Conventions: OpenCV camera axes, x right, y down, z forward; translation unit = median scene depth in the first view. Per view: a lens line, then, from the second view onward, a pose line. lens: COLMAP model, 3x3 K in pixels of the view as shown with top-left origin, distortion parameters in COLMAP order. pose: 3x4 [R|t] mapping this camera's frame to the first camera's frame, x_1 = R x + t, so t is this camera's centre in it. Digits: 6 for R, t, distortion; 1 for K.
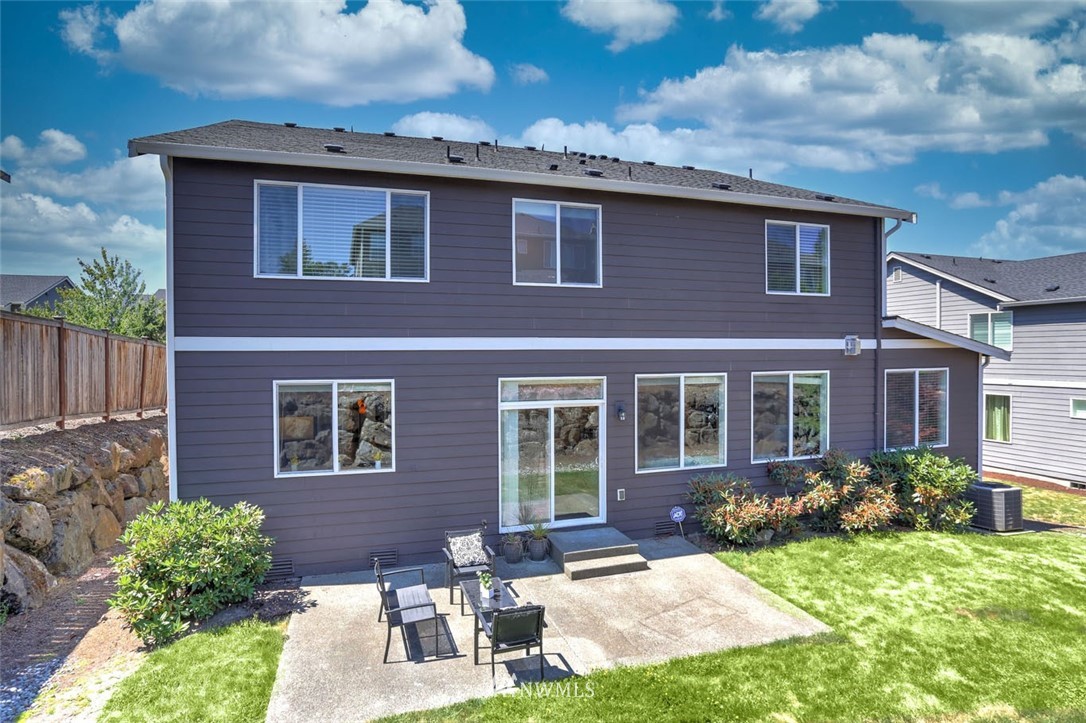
lens RADIAL K [[575.5, 0, 544.0], [0, 575.5, 353.4], [0, 0, 1]] dist [-0.034017, 0.003432]
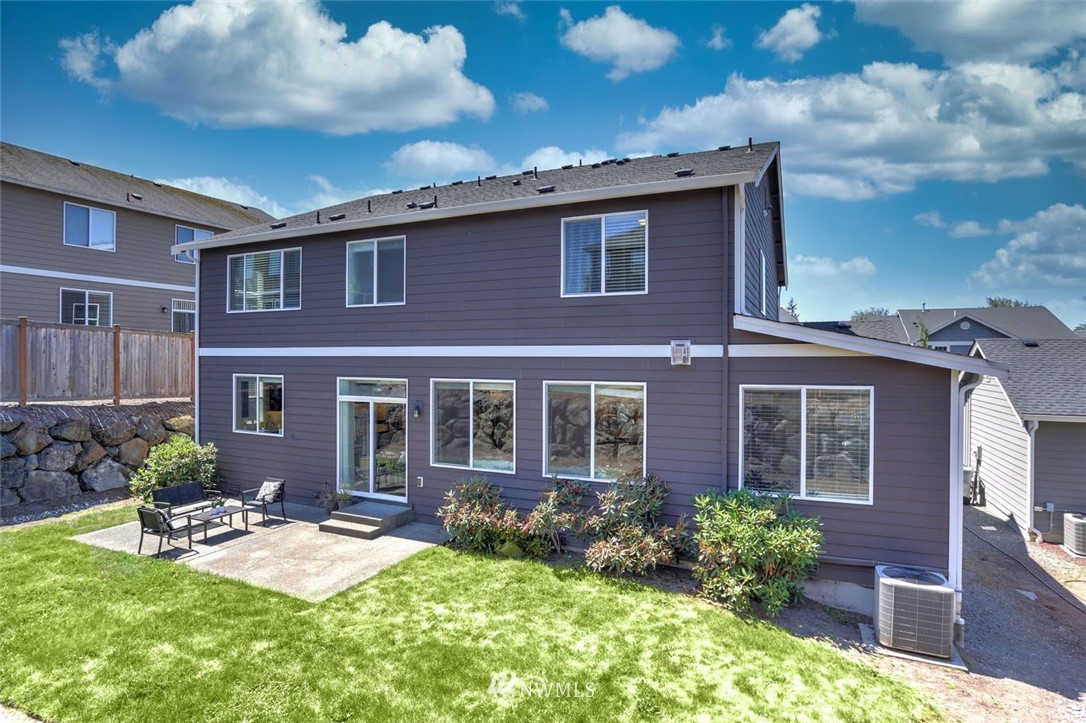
lens RADIAL K [[575.5, 0, 548.9], [0, 575.5, 360.6], [0, 0, 1]] dist [-0.034017, 0.003432]
pose [[0.737338, 0.007608, -0.675481, 1.151448], [-0.009785, 0.999952, 0.000580, -0.001753], [0.675453, 0.006182, 0.737377, 0.335108]]
